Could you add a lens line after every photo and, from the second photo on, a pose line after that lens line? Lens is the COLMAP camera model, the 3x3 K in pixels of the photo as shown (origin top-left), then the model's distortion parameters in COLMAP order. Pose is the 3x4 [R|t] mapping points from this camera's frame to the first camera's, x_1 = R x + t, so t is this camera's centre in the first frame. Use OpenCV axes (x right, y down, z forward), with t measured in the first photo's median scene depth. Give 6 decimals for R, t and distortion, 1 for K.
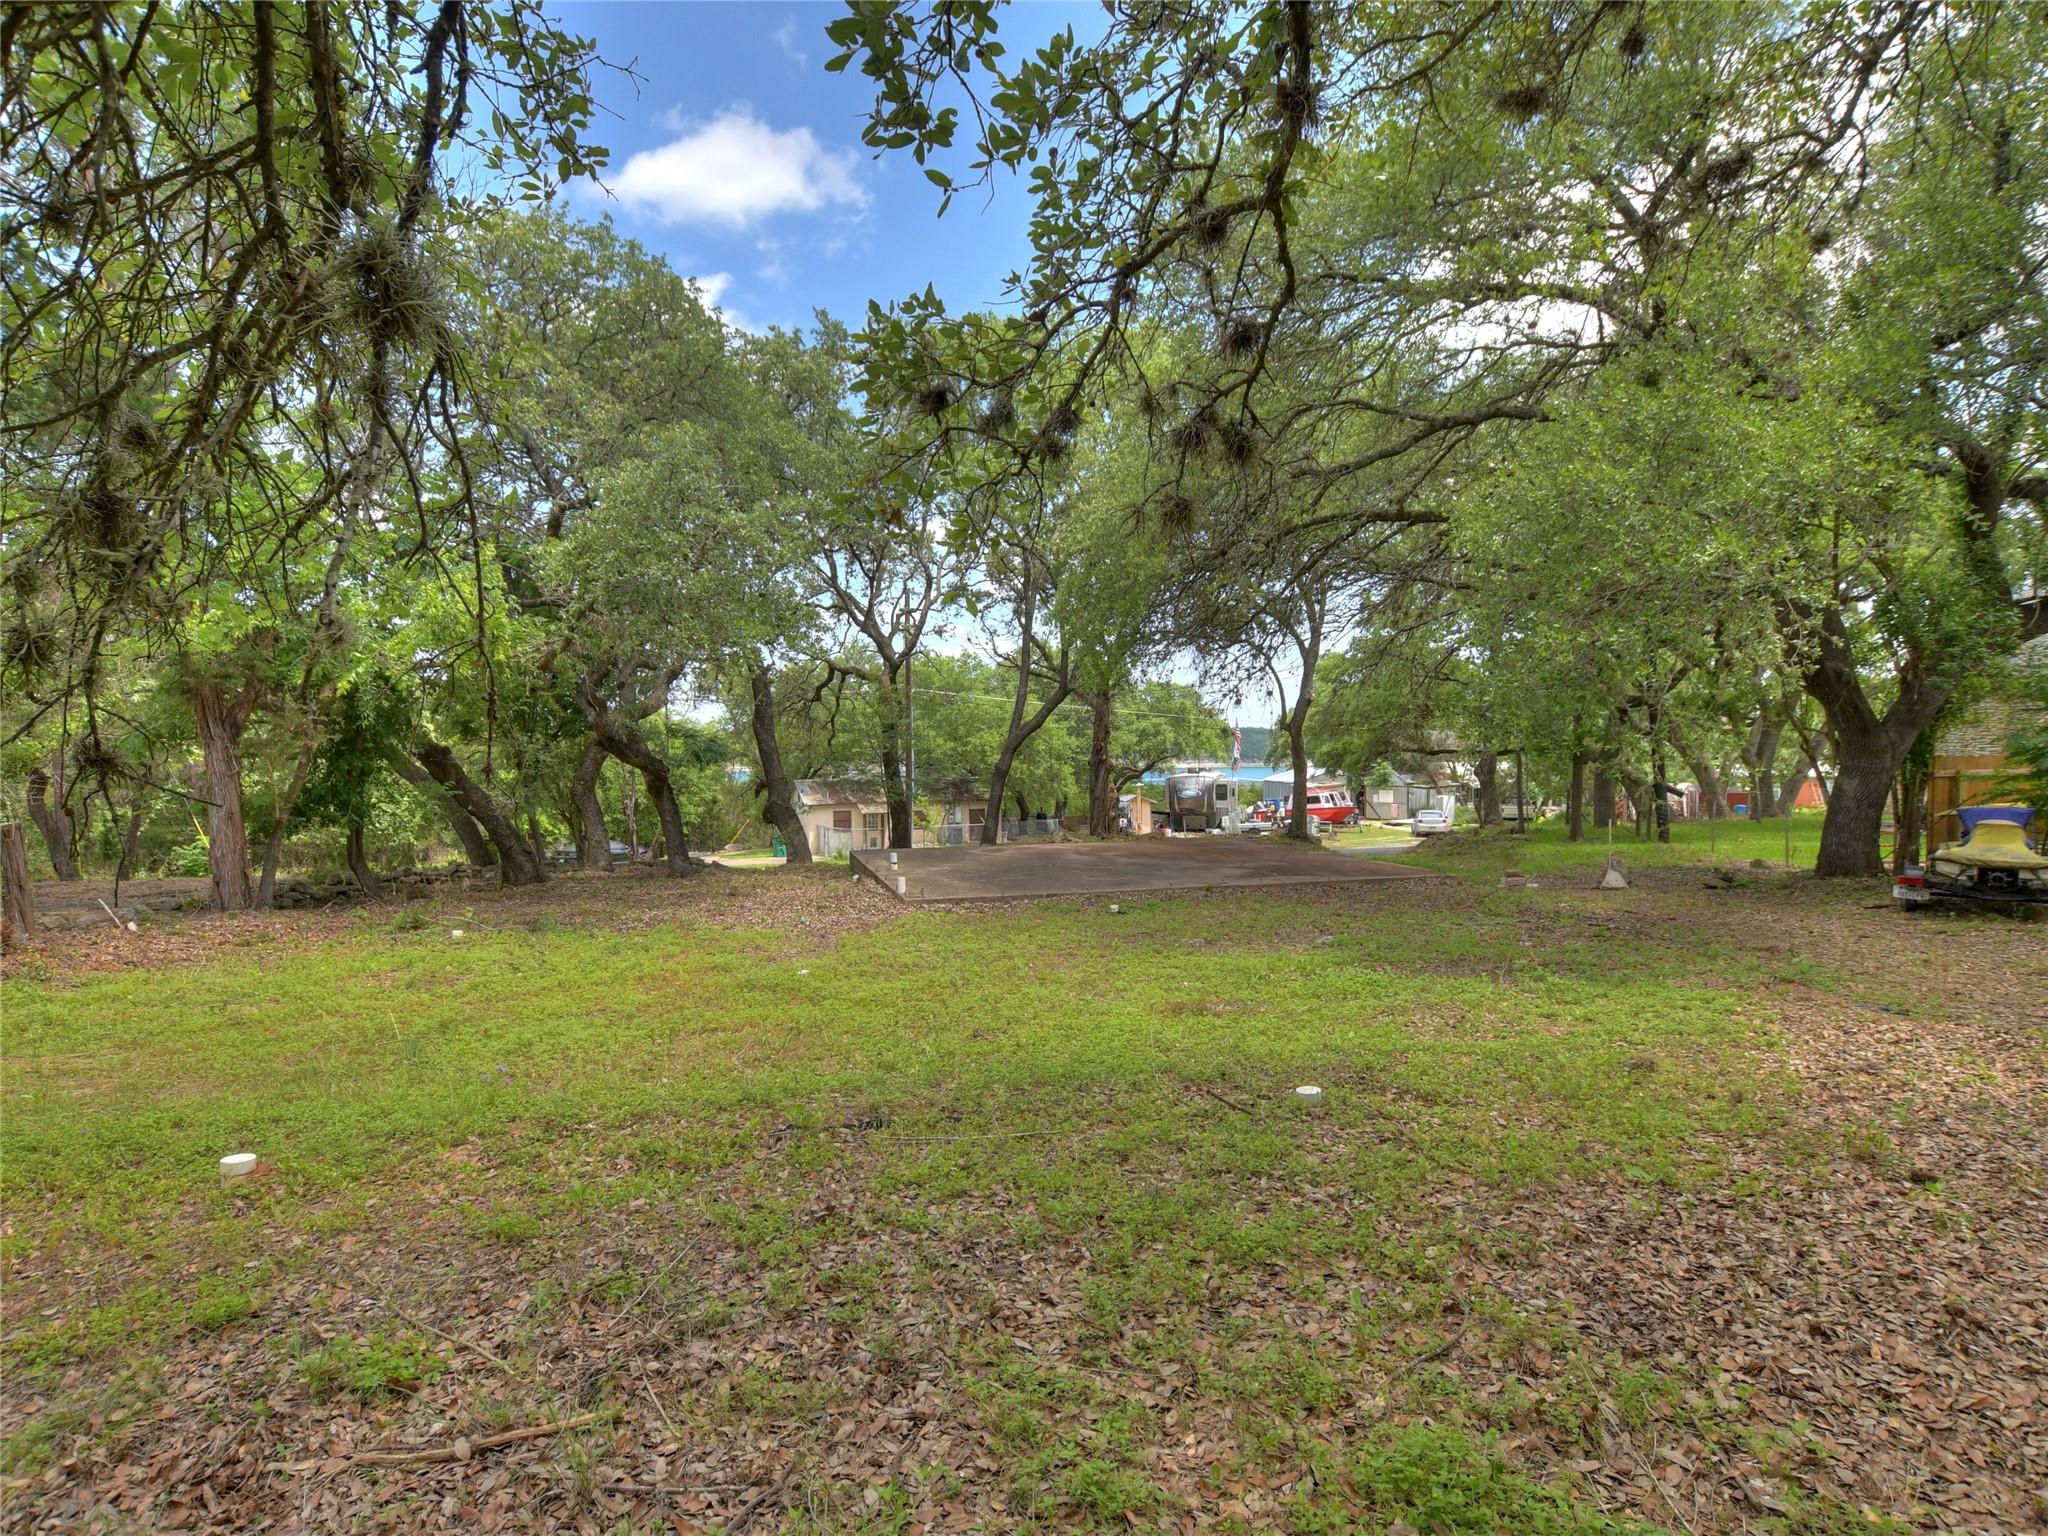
lens RADIAL K [[992.3, 0, 1019.6], [0, 992.3, 766.0], [0, 0, 1]] dist [-0.029070, 0.004324]
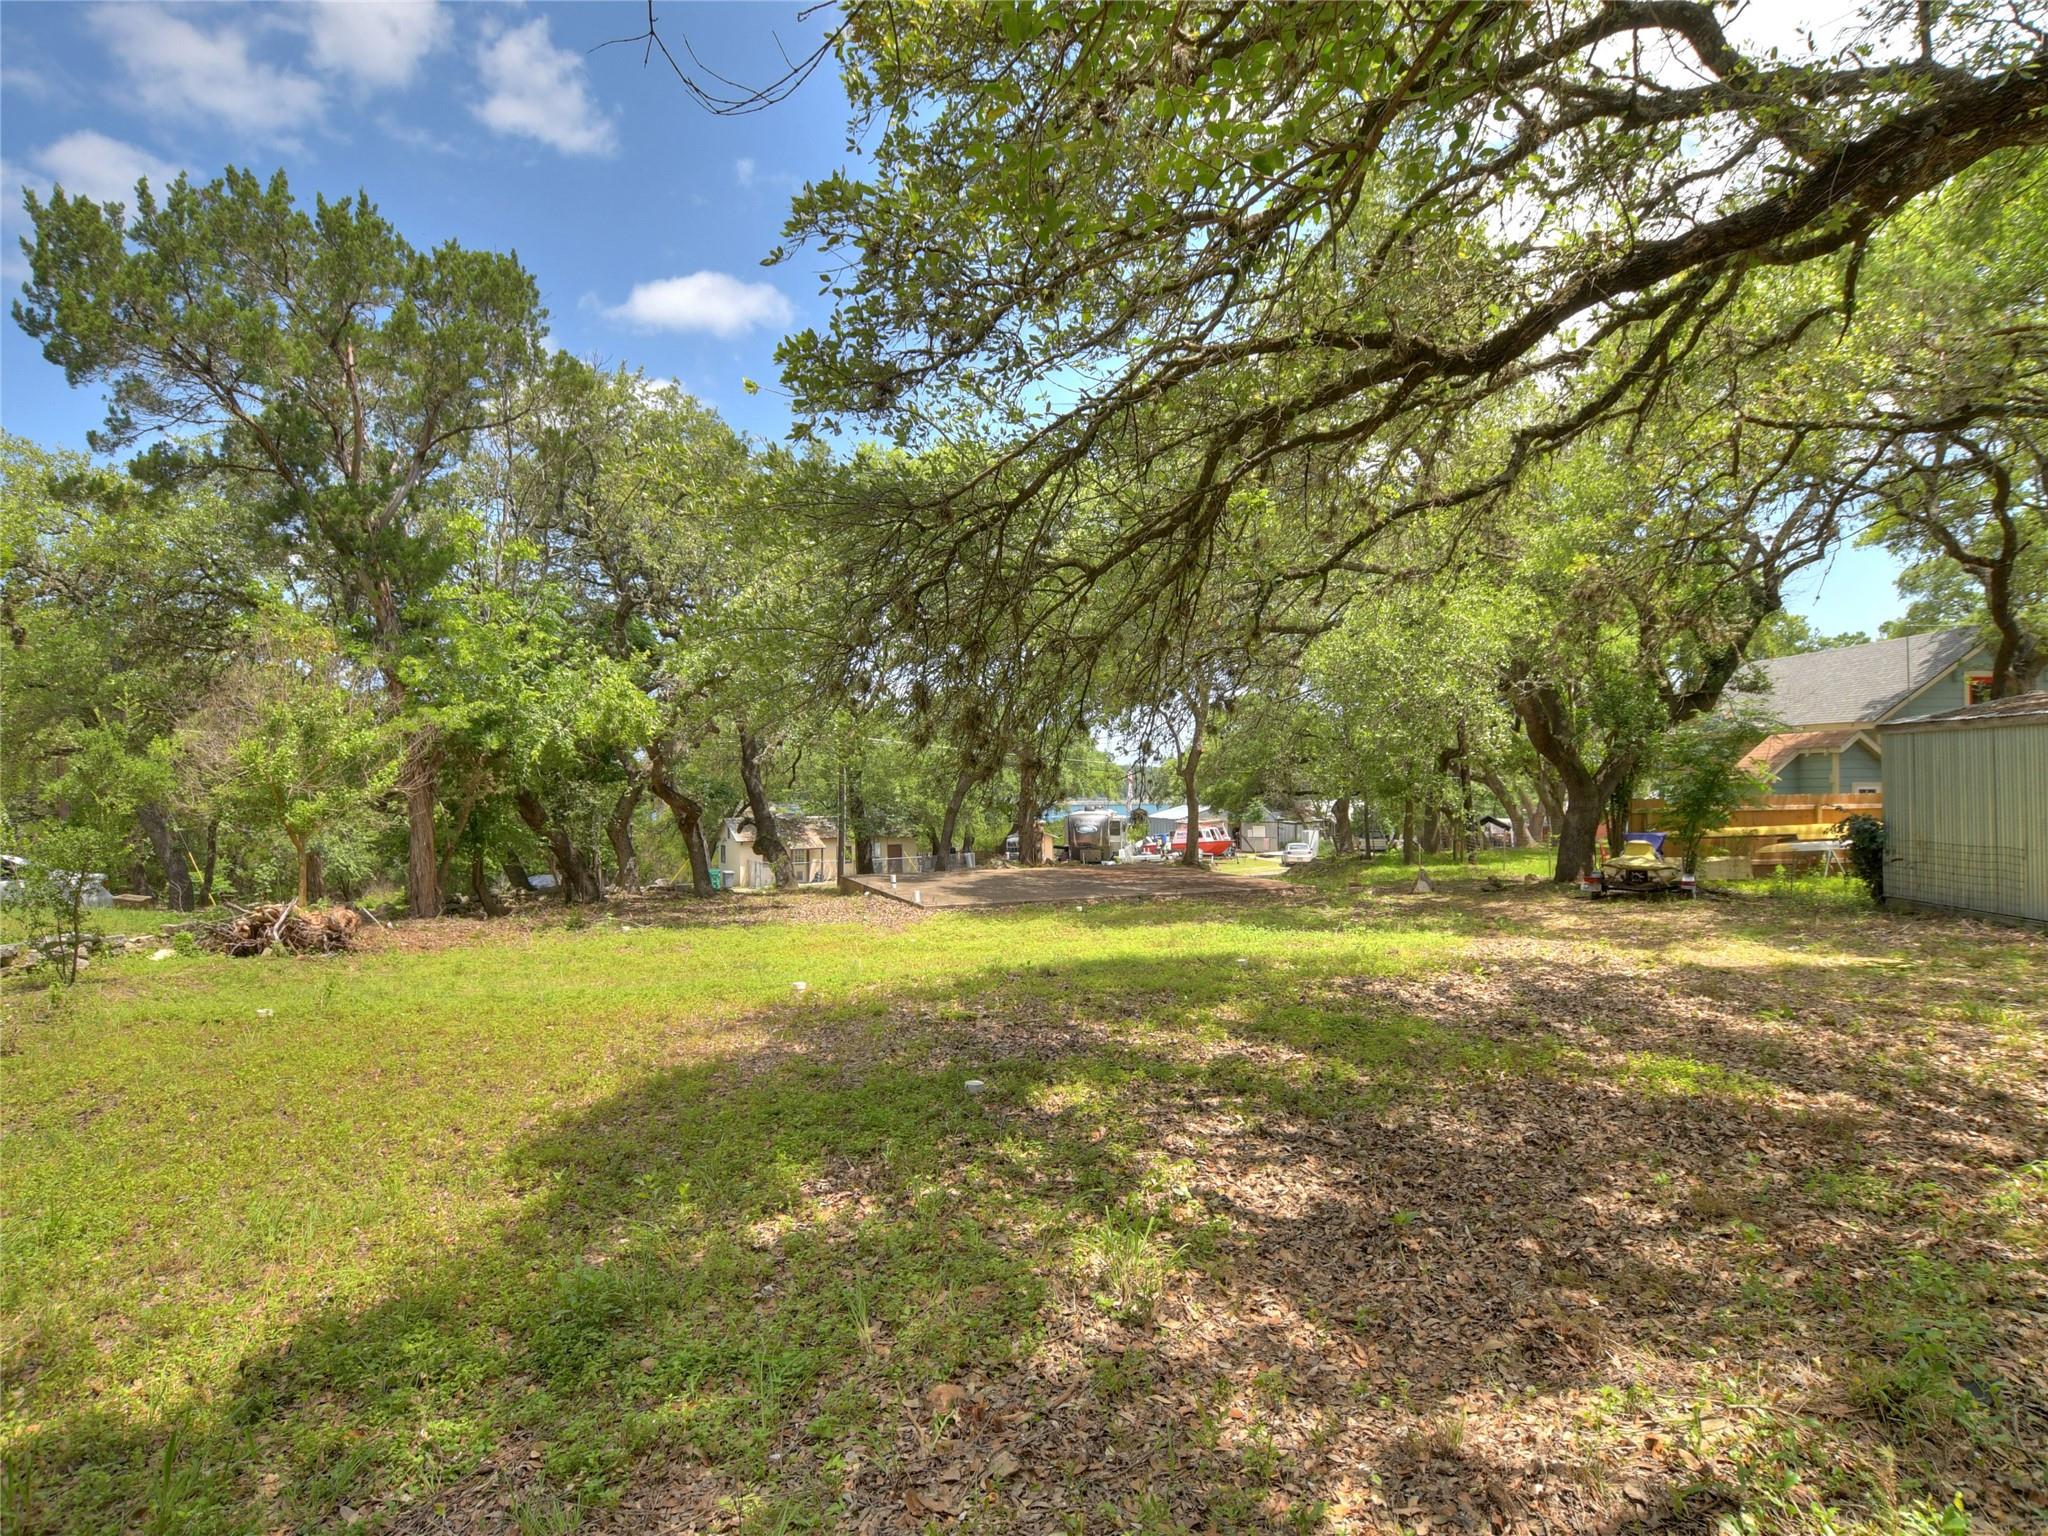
lens RADIAL K [[992.3, 0, 1028.7], [0, 992.3, 779.3], [0, 0, 1]] dist [-0.029070, 0.004324]
pose [[0.991688, 0.000322, 0.128664, -0.035658], [0.002857, 0.999695, -0.024528, -0.001318], [-0.128632, 0.024692, 0.991385, -0.087861]]
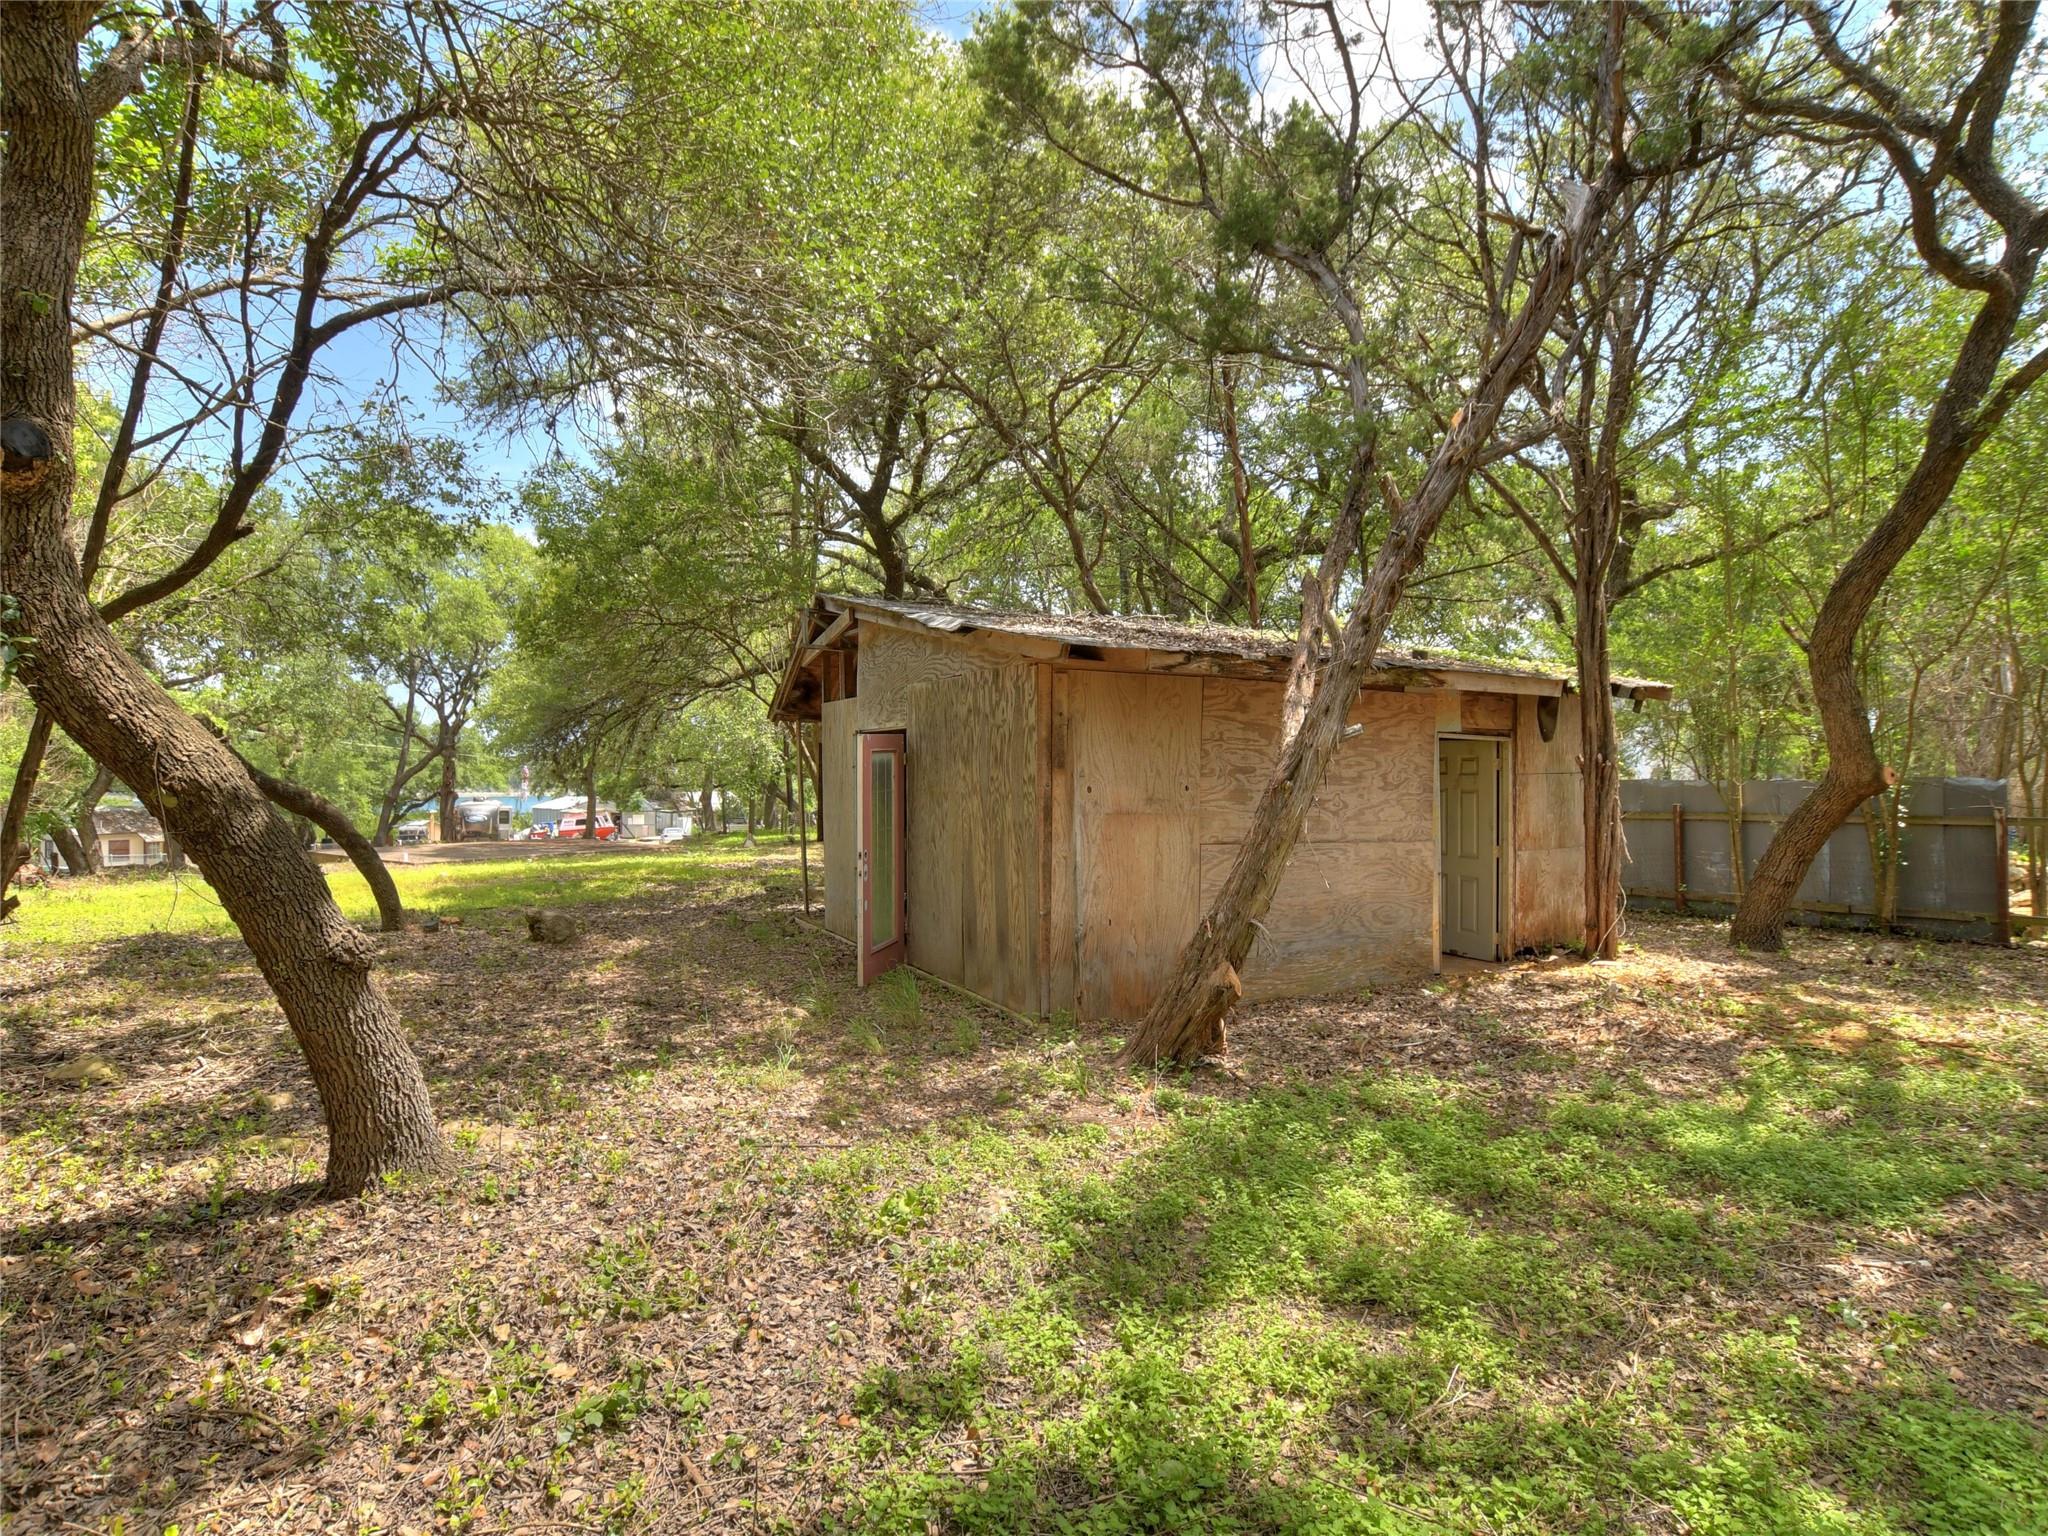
lens RADIAL K [[992.3, 0, 1023.1], [0, 992.3, 770.5], [0, 0, 1]] dist [-0.029070, 0.004324]
pose [[0.743446, 0.011776, 0.668692, -0.140294], [0.004091, 0.999746, -0.022154, -0.001706], [-0.668783, 0.019206, 0.743209, -0.344908]]
